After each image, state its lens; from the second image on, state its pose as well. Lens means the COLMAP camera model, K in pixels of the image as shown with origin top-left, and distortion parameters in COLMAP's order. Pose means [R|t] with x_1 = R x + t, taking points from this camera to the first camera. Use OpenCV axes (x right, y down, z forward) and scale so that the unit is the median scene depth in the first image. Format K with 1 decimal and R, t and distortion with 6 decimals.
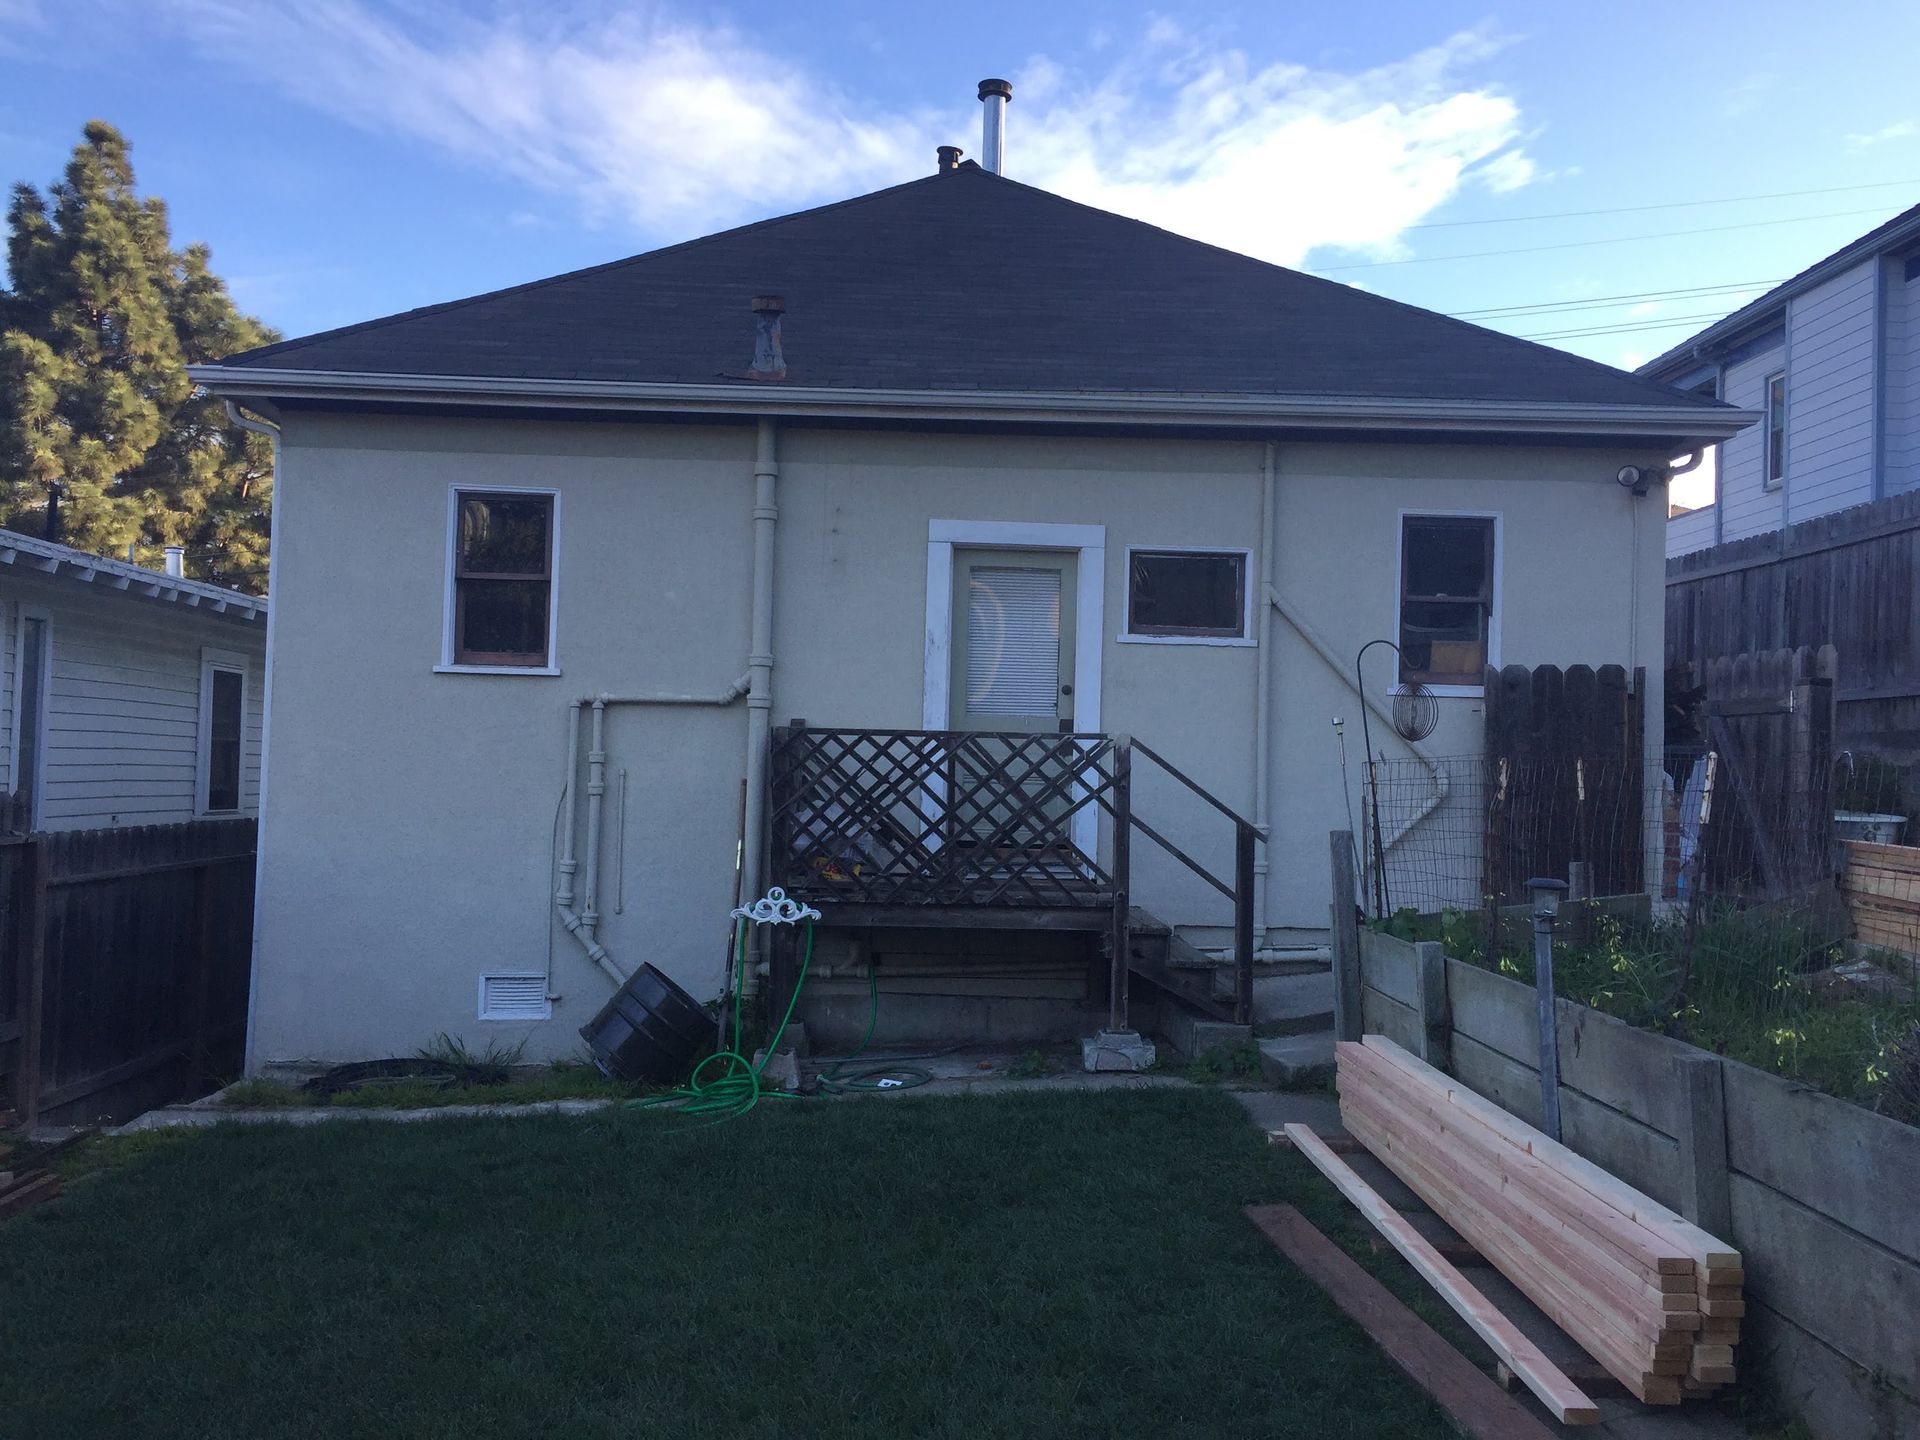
lens RADIAL K [[1591.9, 0, 960.0], [0, 1591.9, 720.0], [0, 0, 1]] dist [0.047330, -0.080482]
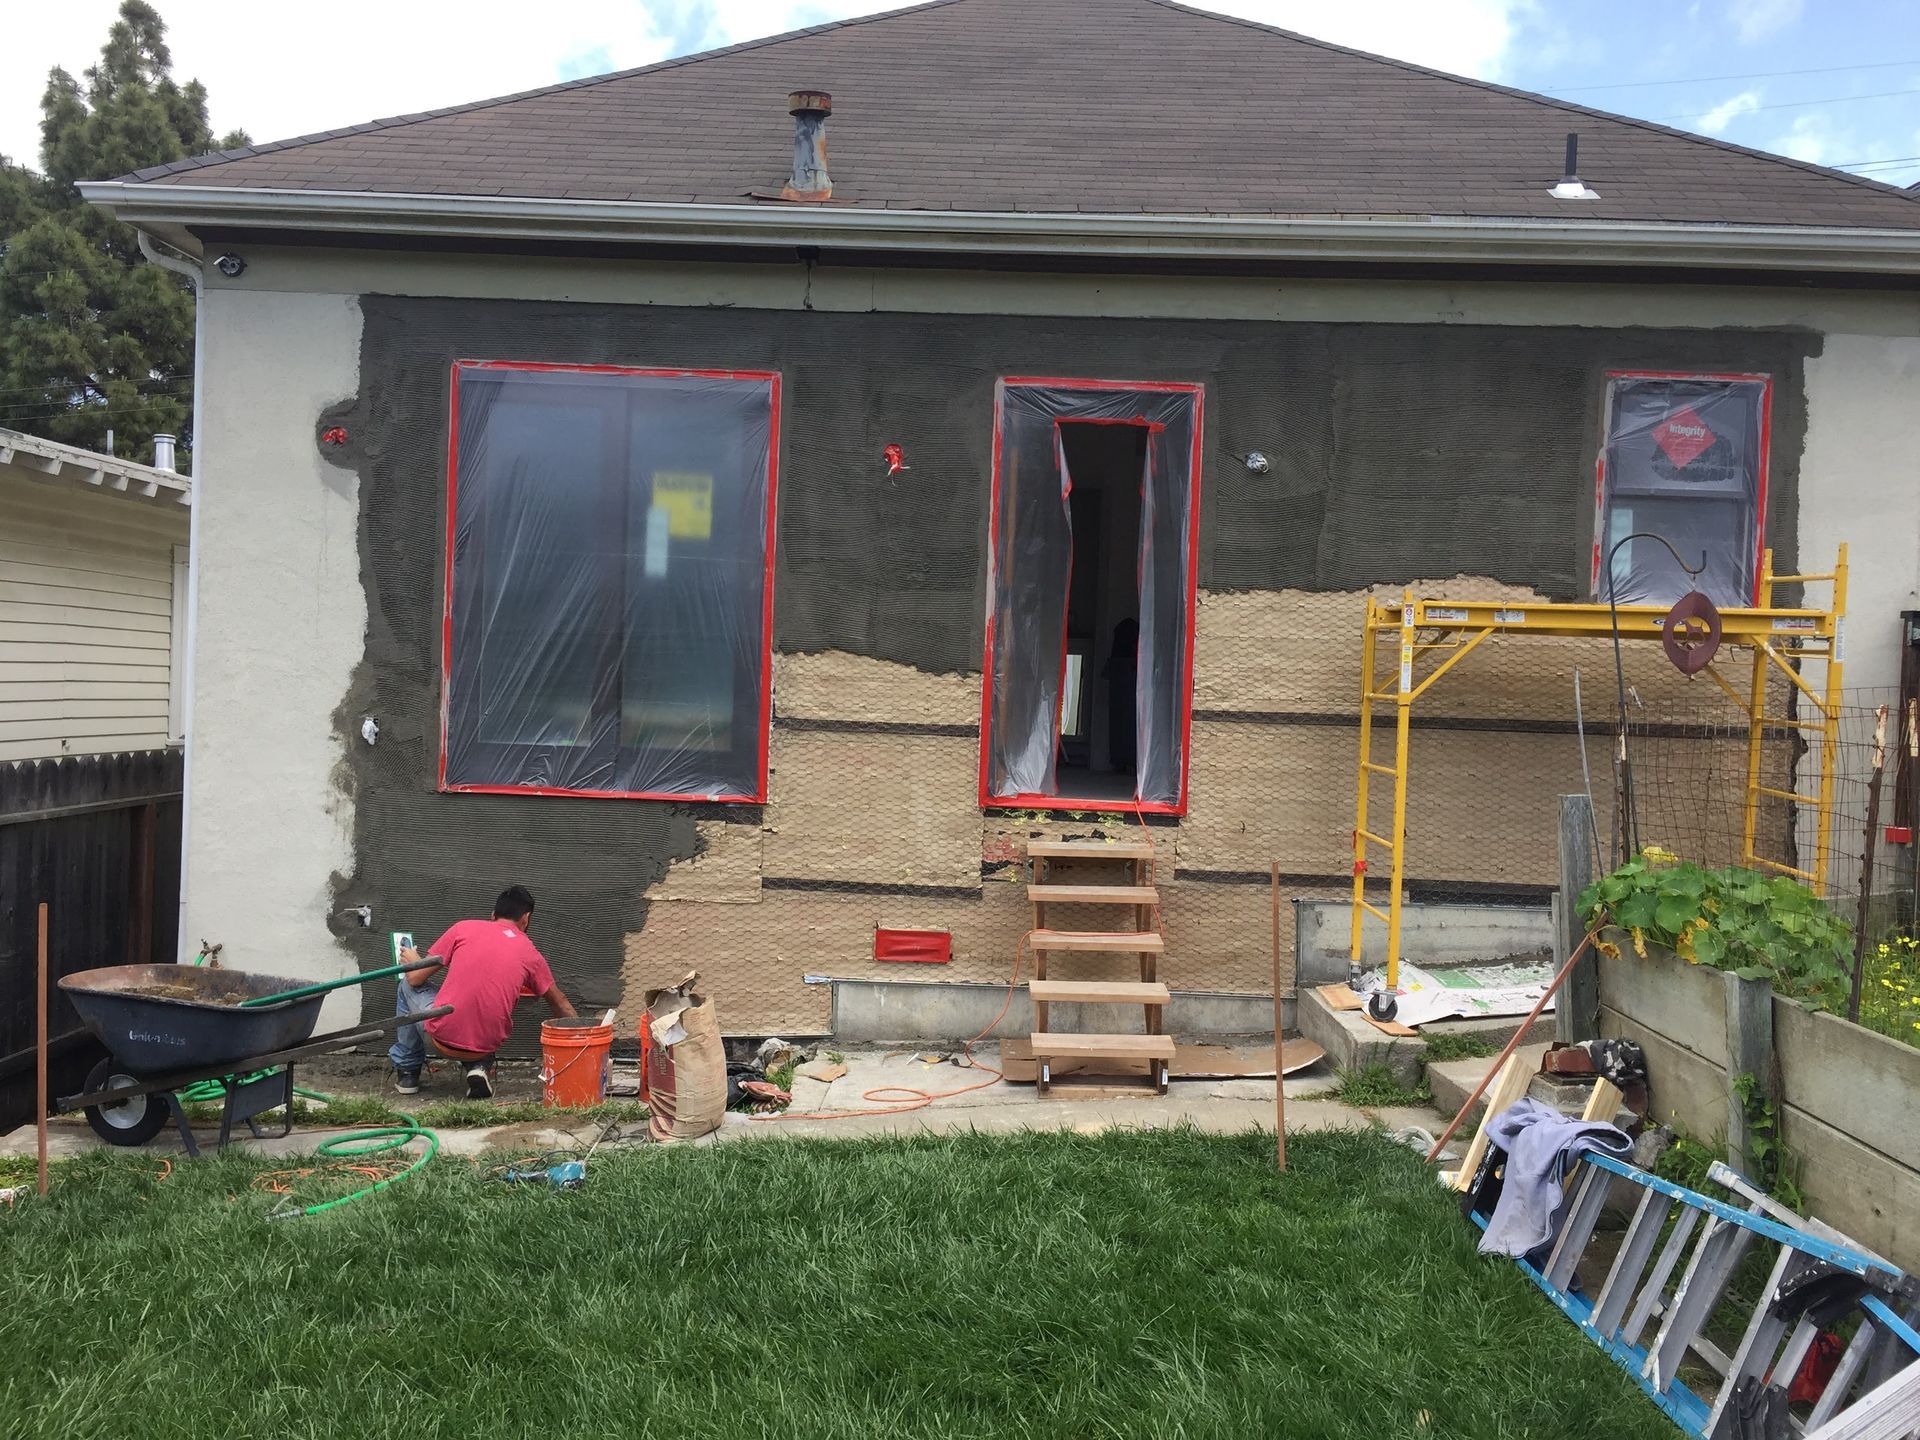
lens RADIAL K [[1583.2, 0, 960.0], [0, 1583.2, 720.0], [0, 0, 1]] dist [0.057695, -0.099745]
pose [[0.999003, 0.009280, -0.043663, -0.009167], [-0.006913, 0.998514, 0.054050, -0.001835], [0.044100, -0.053695, 0.997583, 0.202231]]
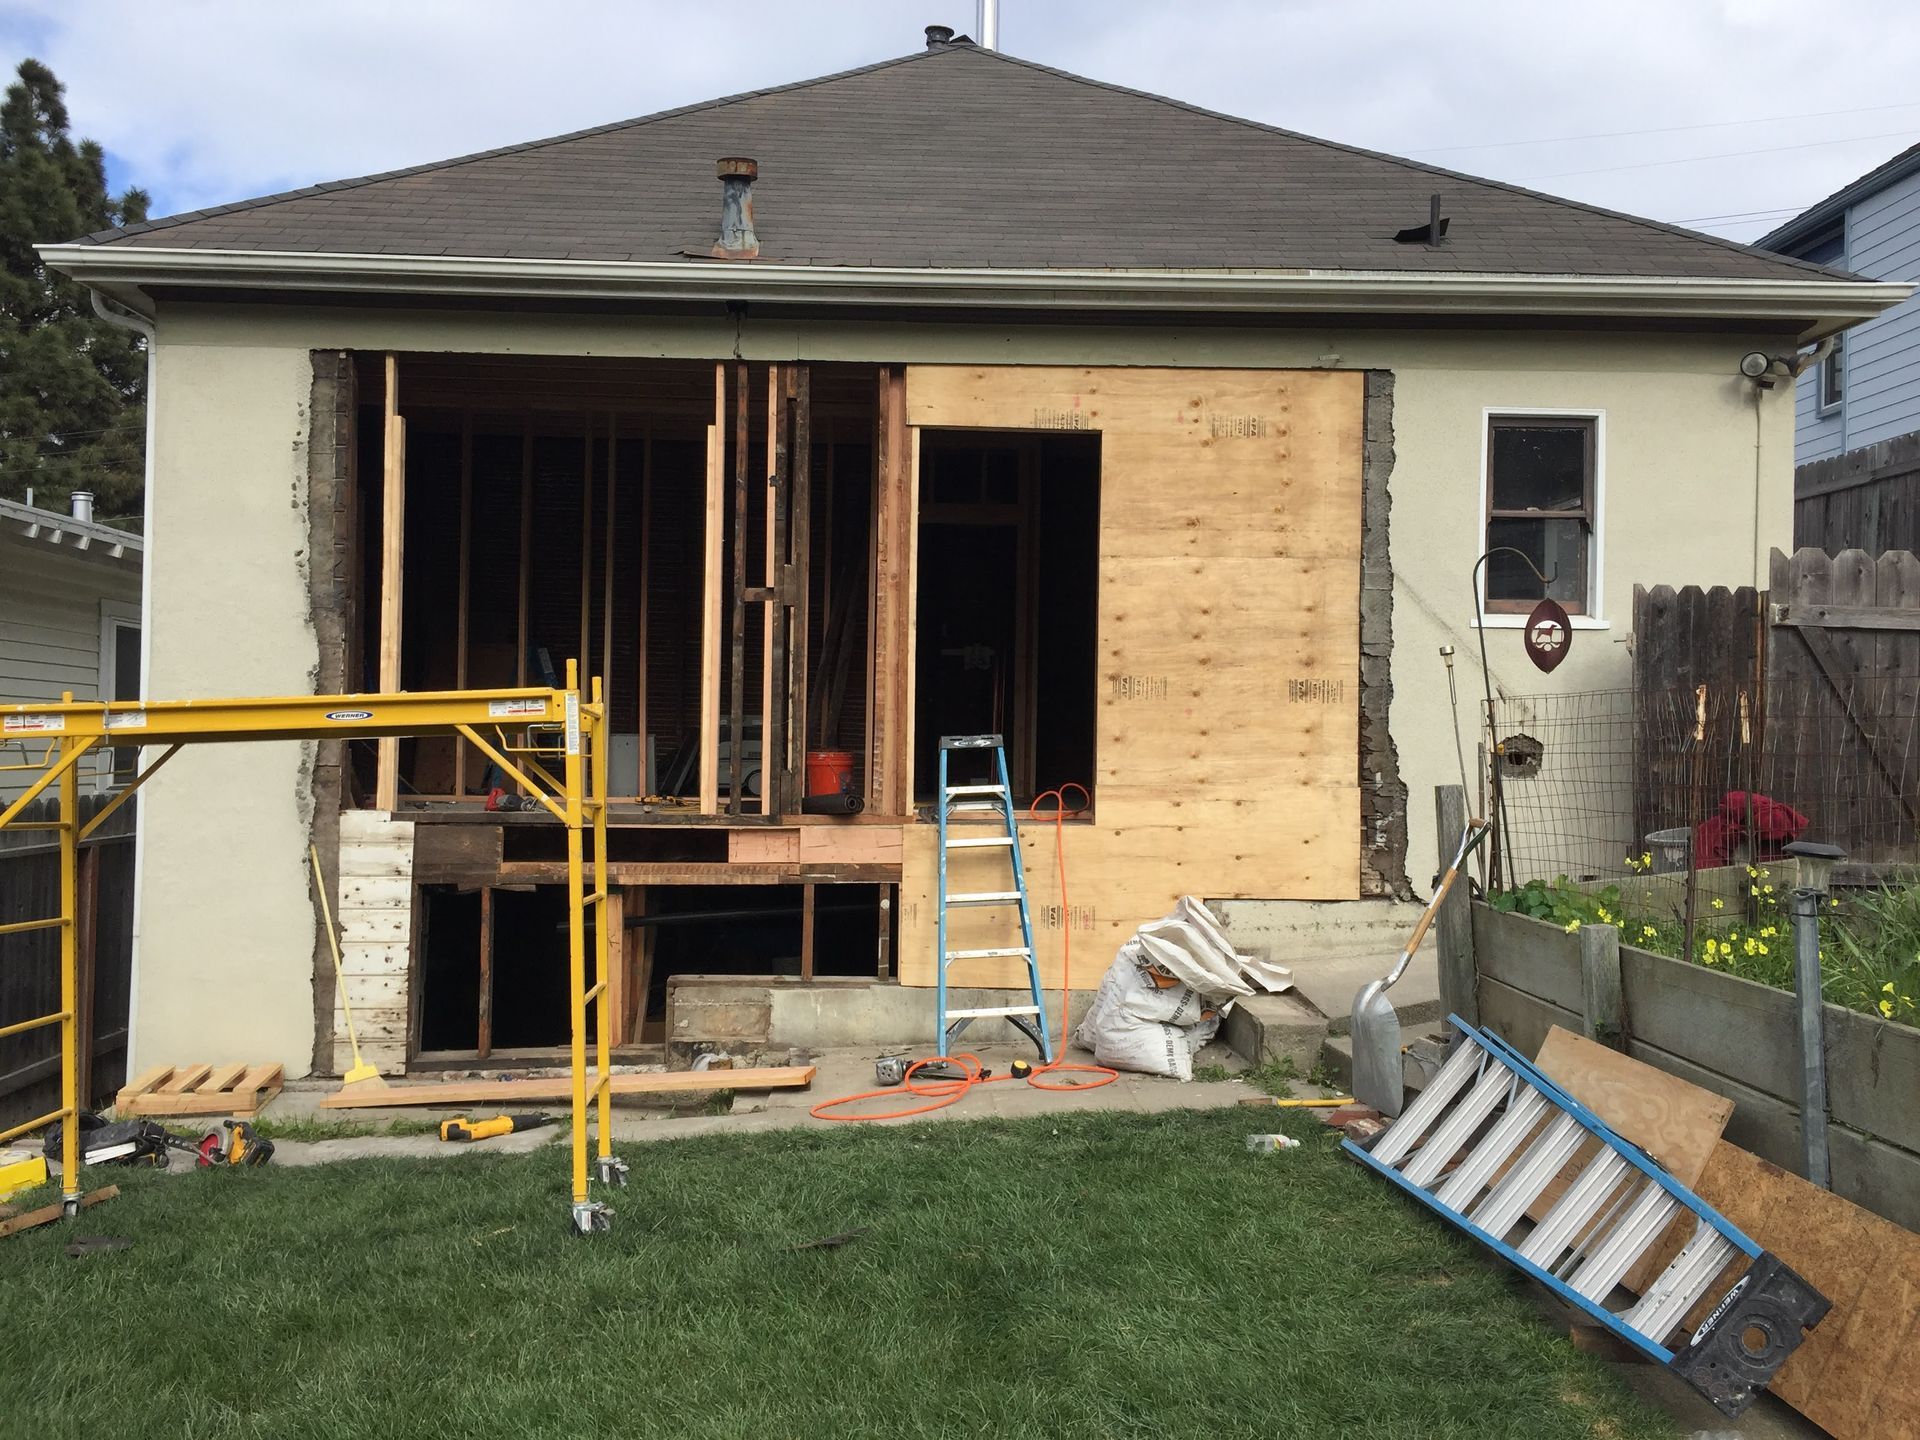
lens RADIAL K [[1591.9, 0, 960.0], [0, 1591.9, 720.0], [0, 0, 1]] dist [0.047330, -0.080482]
pose [[0.999832, -0.013502, 0.012369, -0.016208], [0.013247, 0.999702, 0.020495, 0.012588], [-0.012642, -0.020327, 0.999713, 0.148338]]
